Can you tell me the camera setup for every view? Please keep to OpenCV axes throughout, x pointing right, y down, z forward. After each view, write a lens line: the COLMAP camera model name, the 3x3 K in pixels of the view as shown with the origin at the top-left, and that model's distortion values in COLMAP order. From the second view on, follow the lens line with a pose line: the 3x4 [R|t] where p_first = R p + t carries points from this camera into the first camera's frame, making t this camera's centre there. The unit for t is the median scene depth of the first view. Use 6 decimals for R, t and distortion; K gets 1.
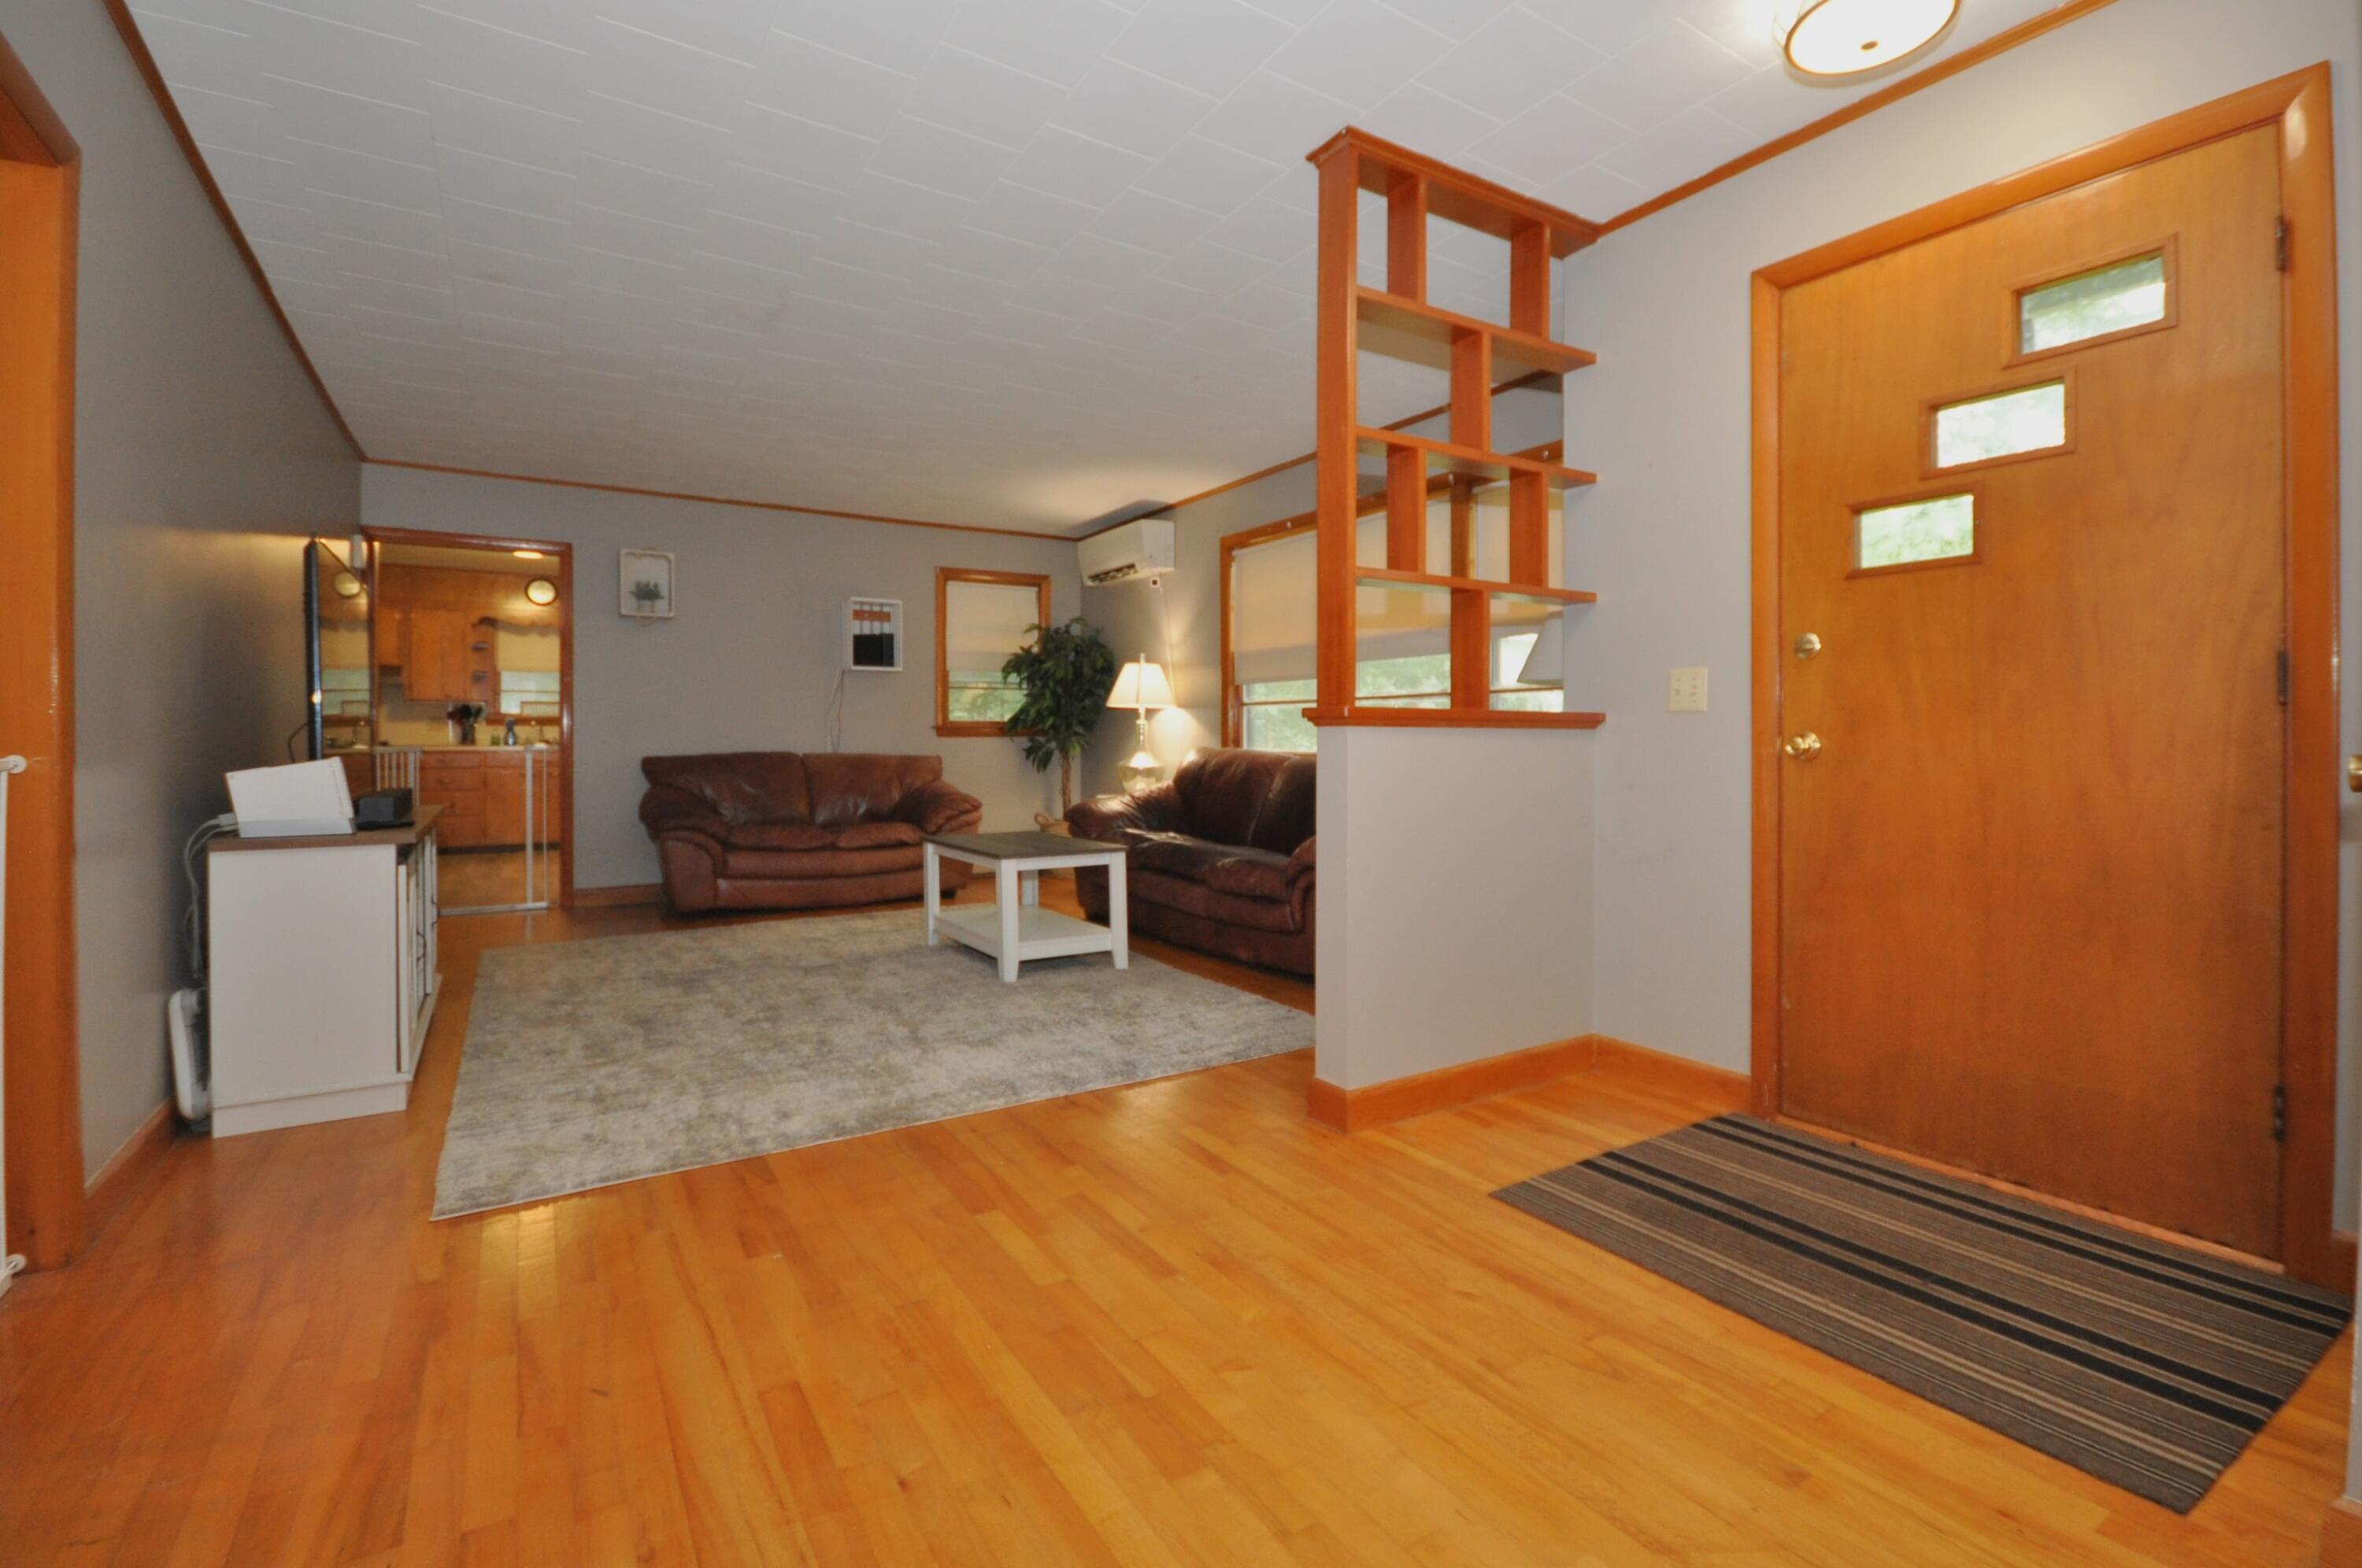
lens RADIAL K [[1035.6, 0, 1175.8], [0, 1035.6, 773.1], [0, 0, 1]] dist [0.016318, -0.019574]
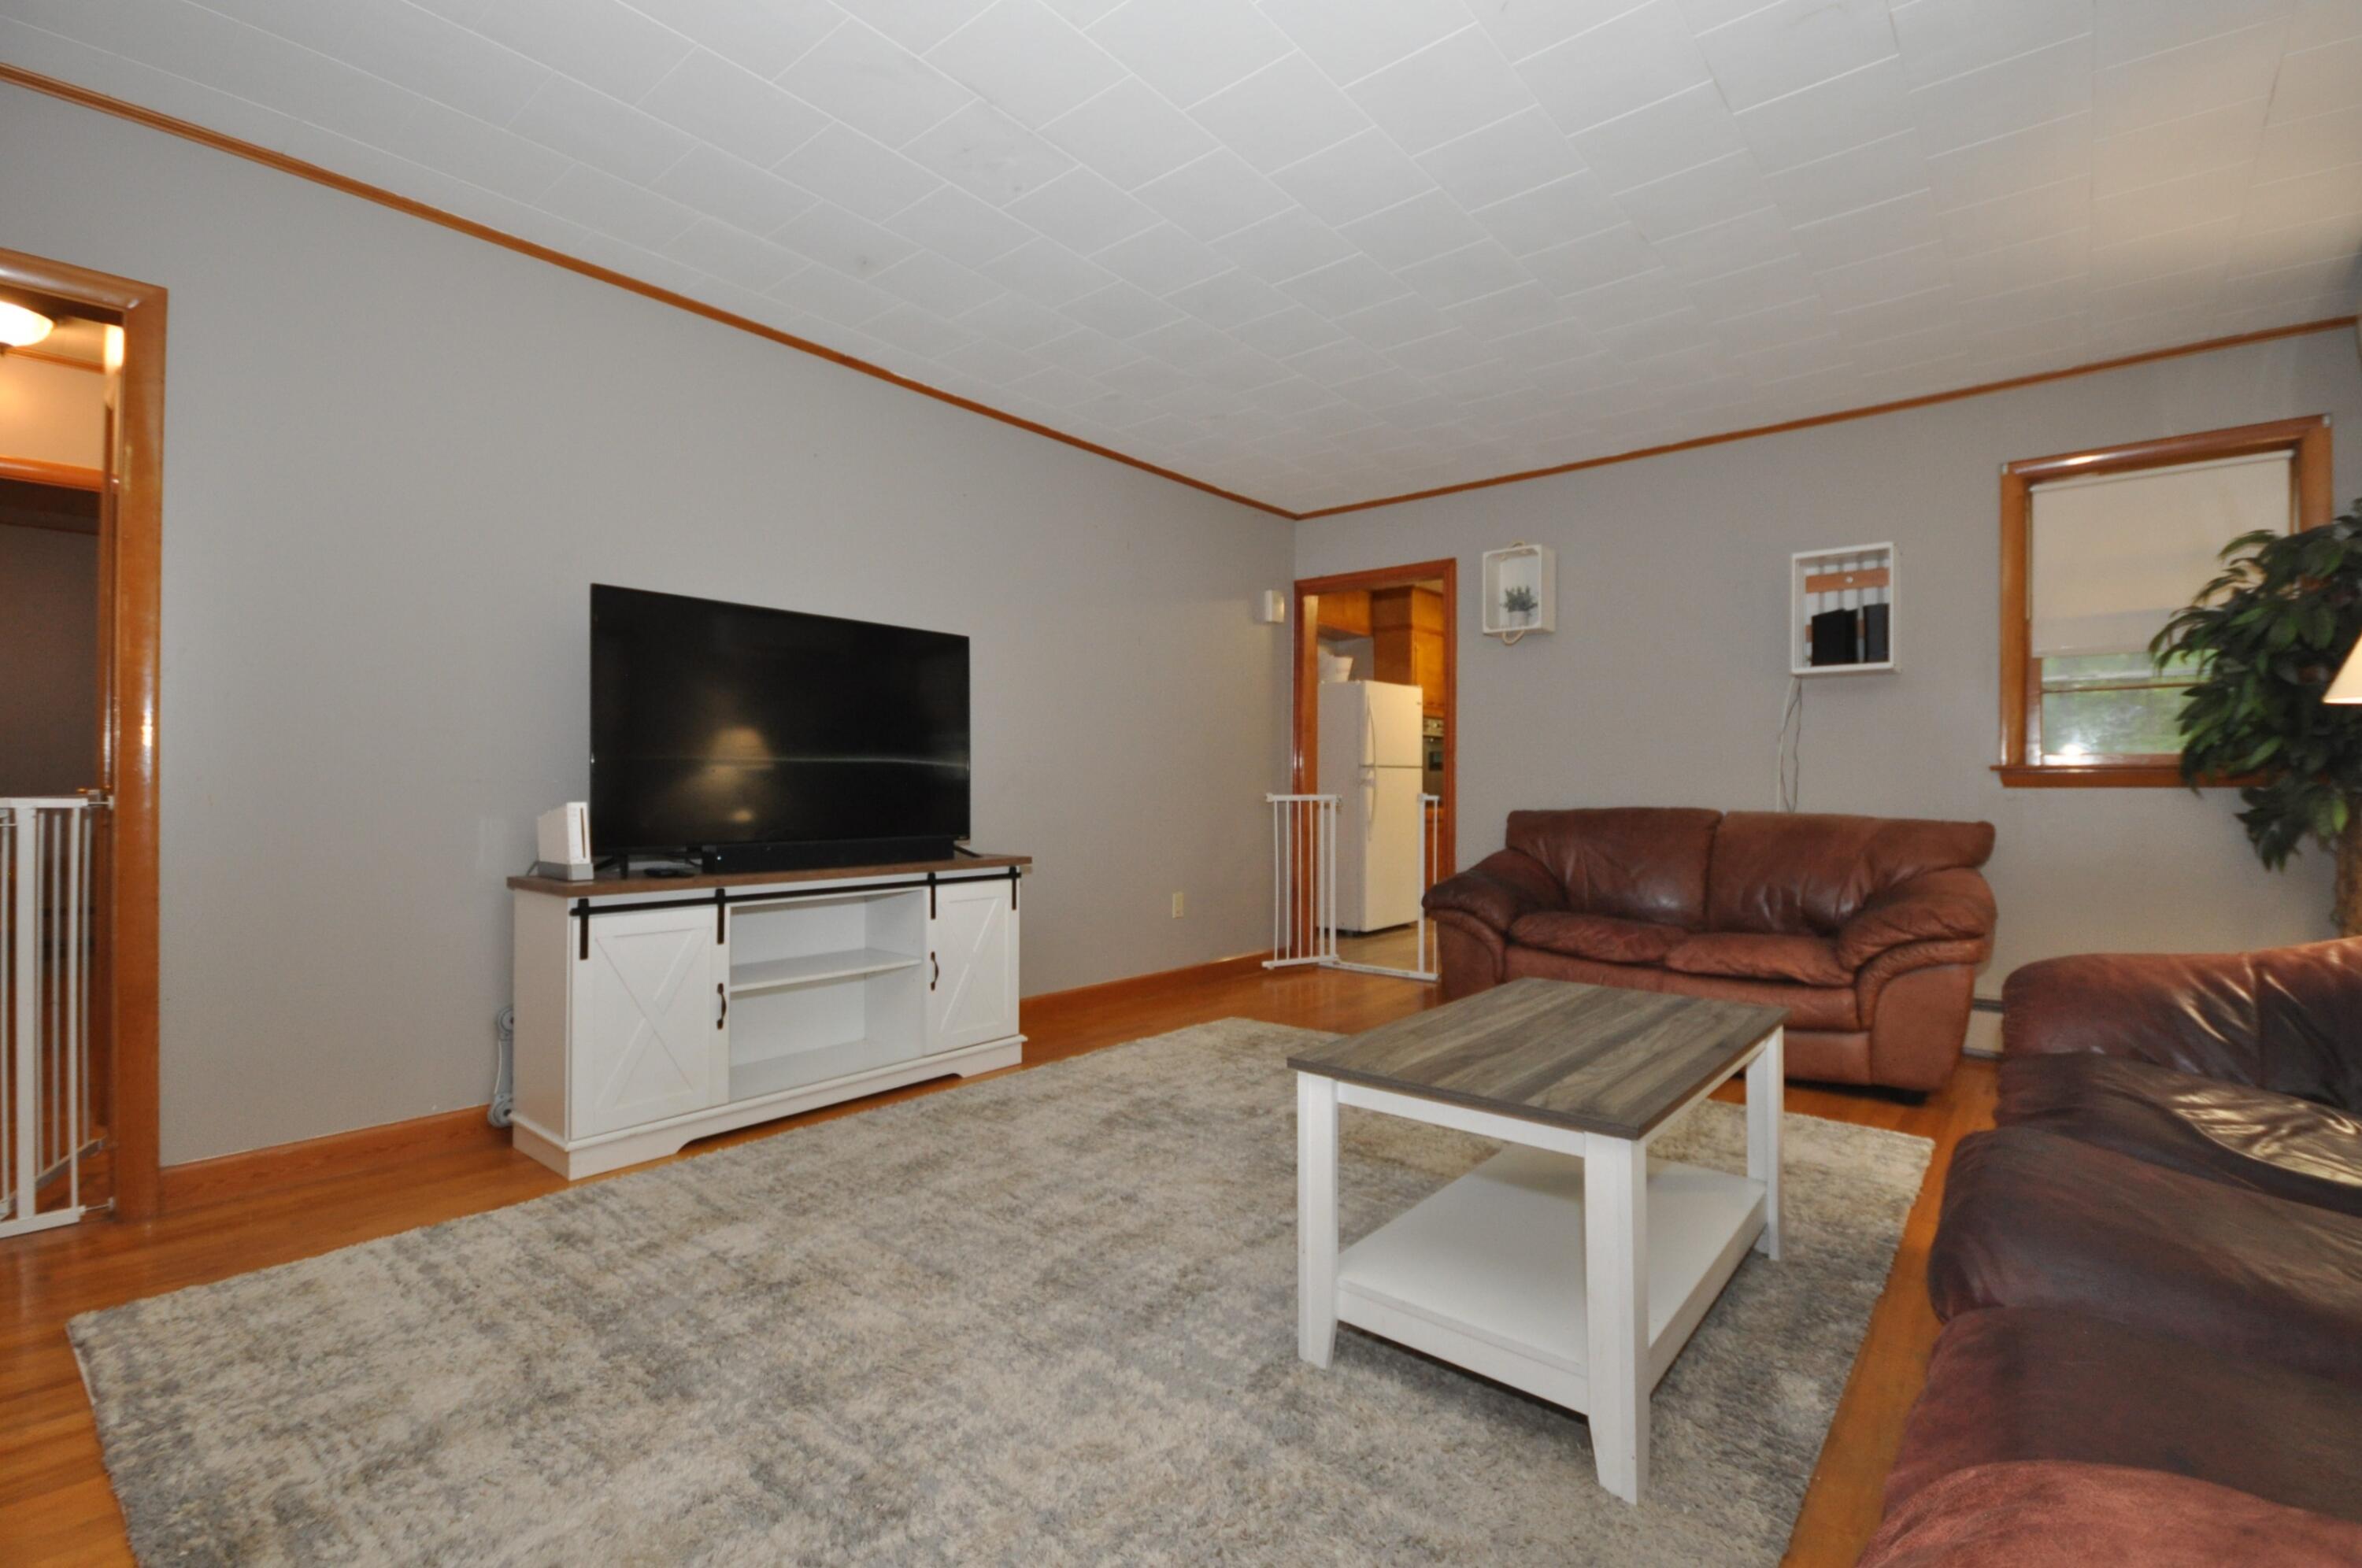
lens RADIAL K [[1035.6, 0, 1175.8], [0, 1035.6, 773.1], [0, 0, 1]] dist [0.016318, -0.019574]
pose [[0.338188, -0.005758, -0.941061, 0.131421], [-0.032843, 0.999300, -0.017917, -0.019151], [0.940505, 0.036967, 0.337762, 0.450881]]
